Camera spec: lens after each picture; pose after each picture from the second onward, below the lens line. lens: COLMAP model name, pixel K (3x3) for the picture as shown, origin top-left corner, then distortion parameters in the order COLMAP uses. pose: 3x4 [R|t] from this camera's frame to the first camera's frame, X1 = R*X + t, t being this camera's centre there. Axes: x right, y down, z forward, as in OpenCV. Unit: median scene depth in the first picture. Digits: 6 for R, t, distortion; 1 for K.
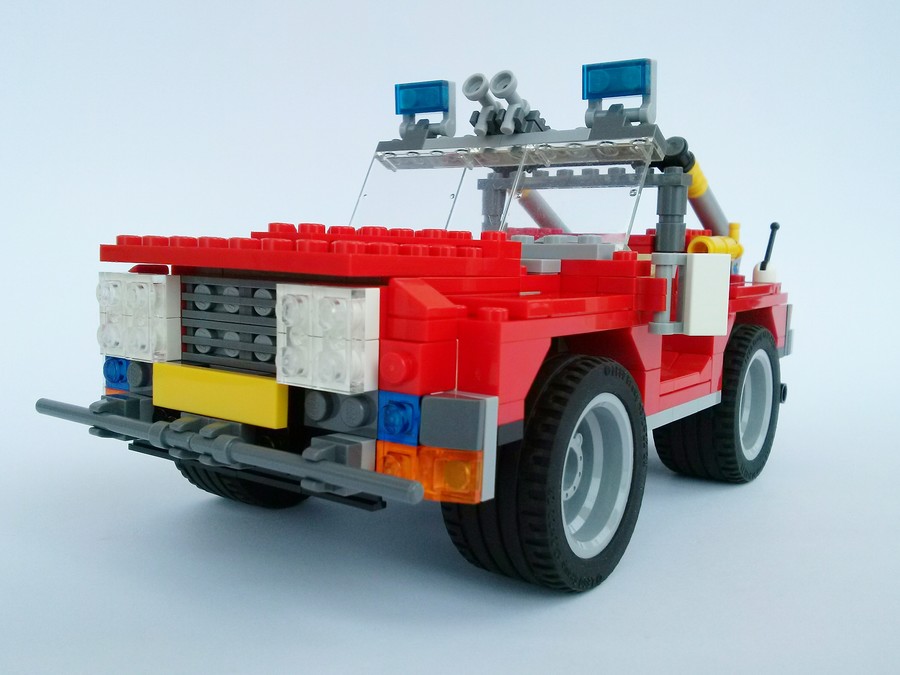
lens RADIAL K [[871.1, 0, 446.6], [0, 871.1, 344.6], [0, 0, 1]] dist [0.046816, -0.019651]
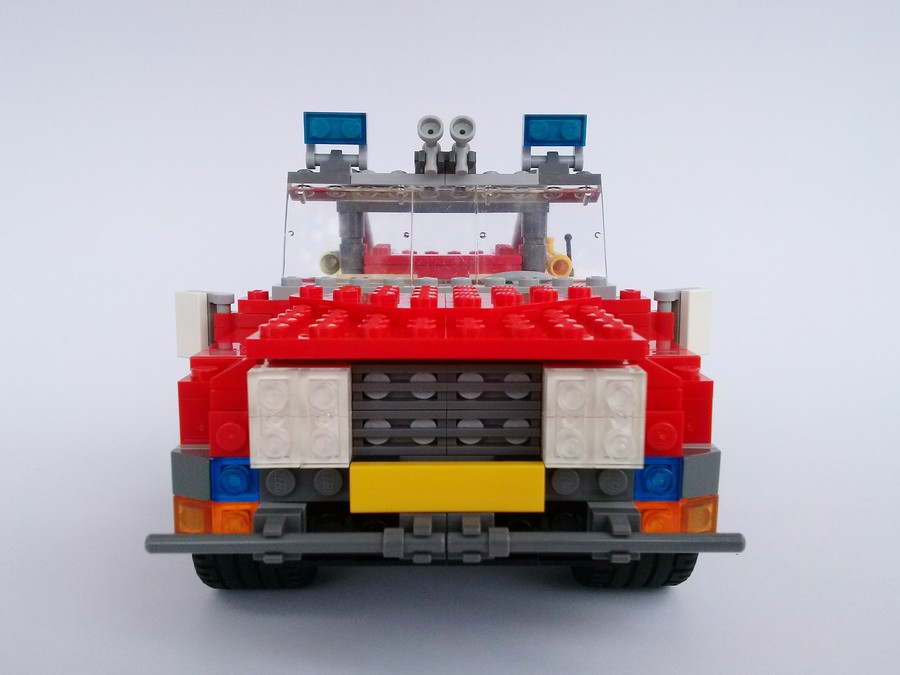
lens RADIAL K [[871.1, 0, 446.6], [0, 871.1, 344.6], [0, 0, 1]] dist [0.046816, -0.019651]
pose [[0.806279, -0.117892, 0.579668, -0.752347], [0.083744, 0.992818, 0.085434, -0.171309], [-0.585577, -0.020340, 0.810361, 0.208418]]
